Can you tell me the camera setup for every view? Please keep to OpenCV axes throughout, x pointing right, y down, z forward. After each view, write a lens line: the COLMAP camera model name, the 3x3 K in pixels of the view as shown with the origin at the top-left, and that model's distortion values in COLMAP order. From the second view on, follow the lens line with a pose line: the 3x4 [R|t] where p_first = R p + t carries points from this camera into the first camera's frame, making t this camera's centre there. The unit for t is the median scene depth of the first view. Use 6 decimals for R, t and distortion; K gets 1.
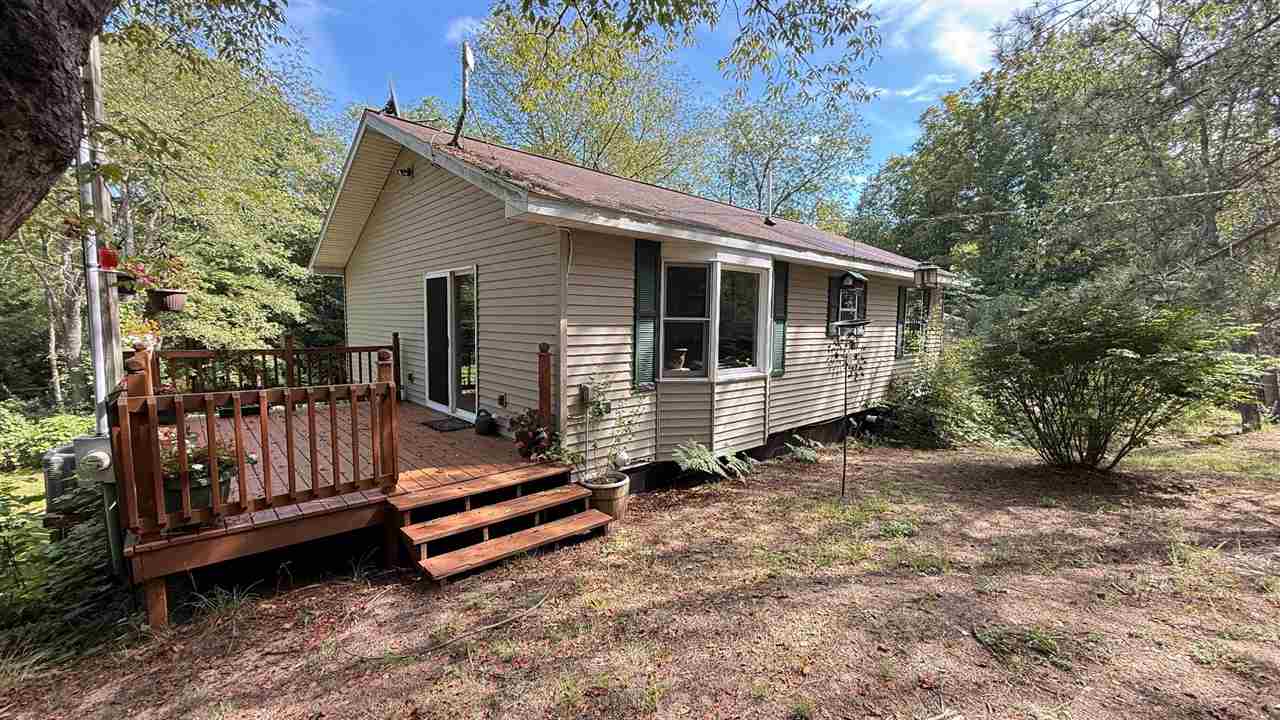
lens RADIAL K [[514.8, 0, 640.0], [0, 514.8, 360.0], [0, 0, 1]] dist [0.016952, 0.000131]
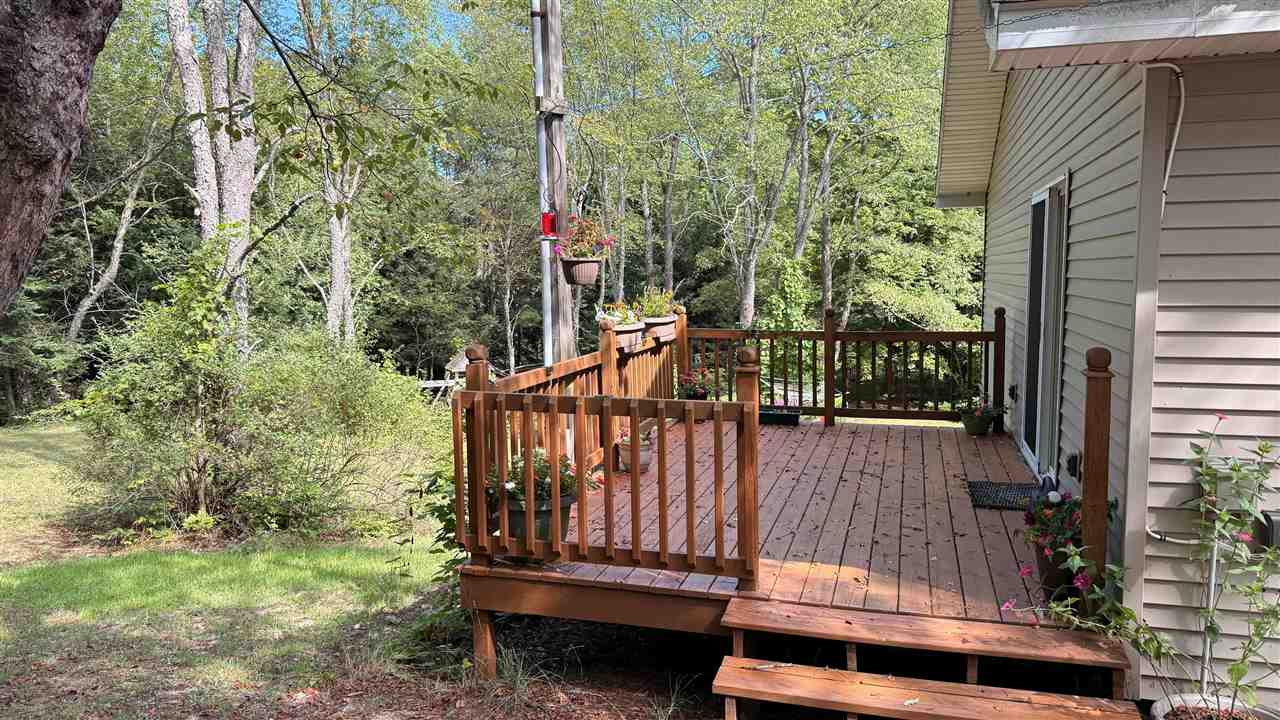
lens RADIAL K [[908.4, 0, 640.0], [0, 908.4, 360.0], [0, 0, 1]] dist [0.120549, -0.149807]
pose [[0.520136, 0.067066, -0.851446, 0.285400], [-0.052582, 0.997536, 0.046452, -0.042046], [0.852463, 0.020610, 0.522380, 0.303692]]
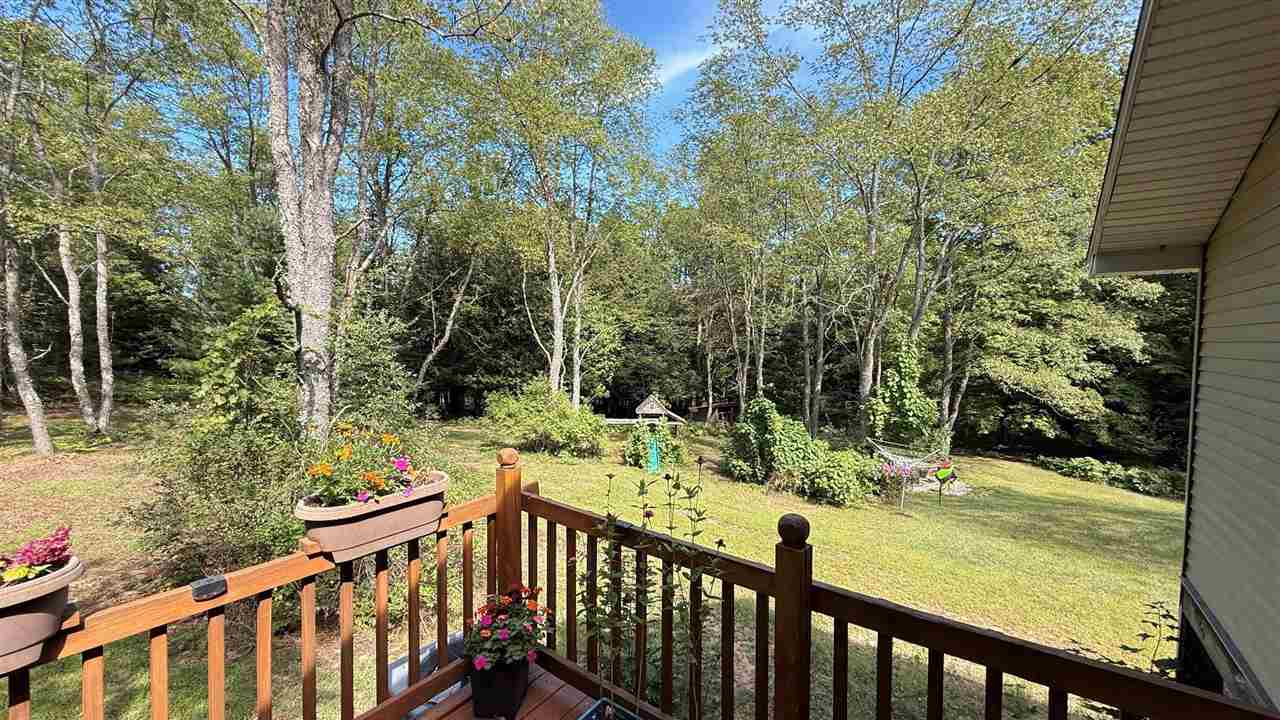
lens RADIAL K [[513.1, 0, 640.0], [0, 513.1, 360.0], [0, 0, 1]] dist [0.000339, -0.000012]
pose [[0.192547, 0.032130, -0.980762, -0.655641], [-0.088363, 0.995971, 0.015281, -0.166883], [0.977301, 0.083720, 0.194610, 1.285254]]
